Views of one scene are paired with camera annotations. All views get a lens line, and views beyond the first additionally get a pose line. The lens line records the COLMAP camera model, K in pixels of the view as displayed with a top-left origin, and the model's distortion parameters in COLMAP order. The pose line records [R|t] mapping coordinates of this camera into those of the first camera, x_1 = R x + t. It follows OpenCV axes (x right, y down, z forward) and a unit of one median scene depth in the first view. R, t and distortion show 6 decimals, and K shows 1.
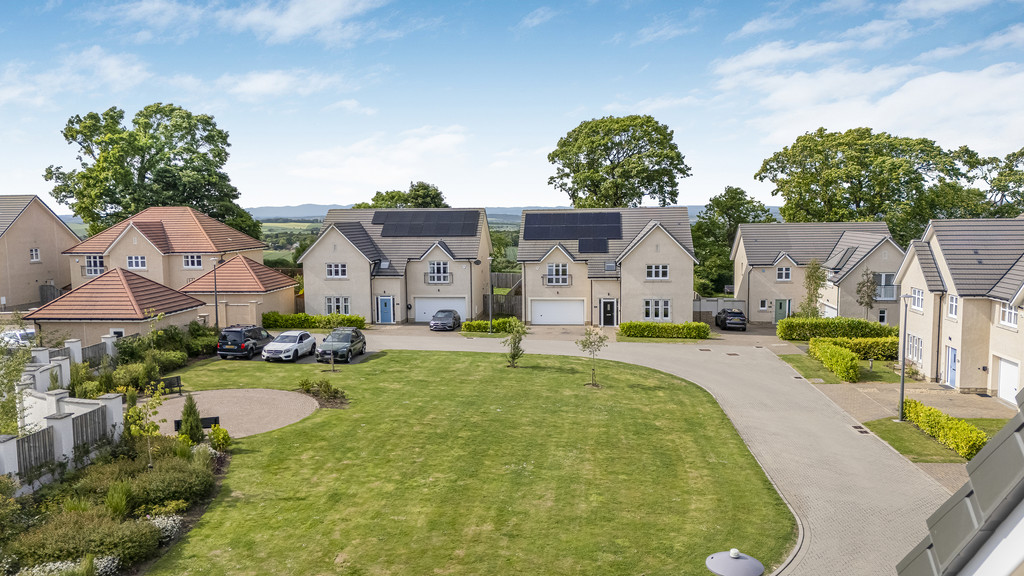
lens RADIAL K [[764.1, 0, 506.5], [0, 764.1, 286.8], [0, 0, 1]] dist [0.090537, -0.003899]
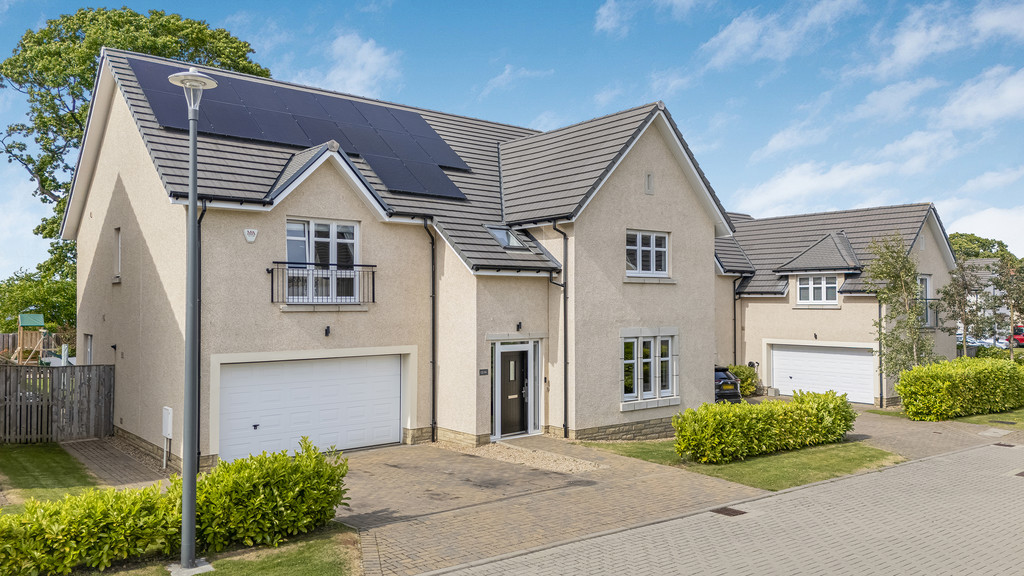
lens RADIAL K [[764.1, 0, 506.5], [0, 764.1, 286.8], [0, 0, 1]] dist [0.090537, -0.003899]
pose [[0.709941, 0.026811, 0.703751, -0.078628], [0.060611, 0.993241, -0.098984, 0.022906], [-0.701648, 0.112928, 0.703518, 0.769382]]
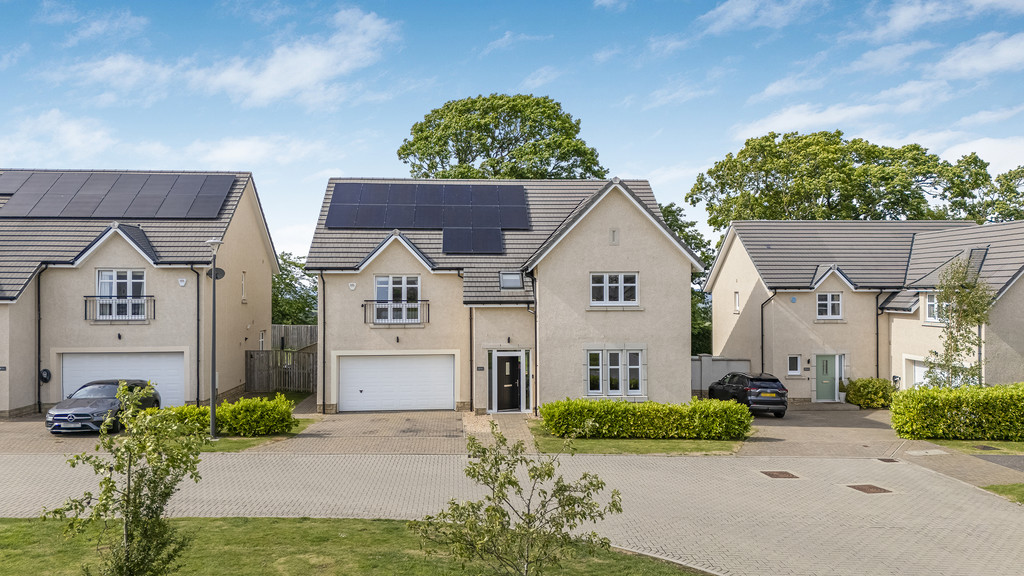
lens RADIAL K [[764.1, 0, 506.5], [0, 764.1, 286.8], [0, 0, 1]] dist [0.090537, -0.003899]
pose [[0.985253, 0.011099, 0.170743, 0.052940], [0.006956, 0.994471, -0.104782, 0.025085], [-0.170962, 0.104425, 0.979728, 0.537224]]
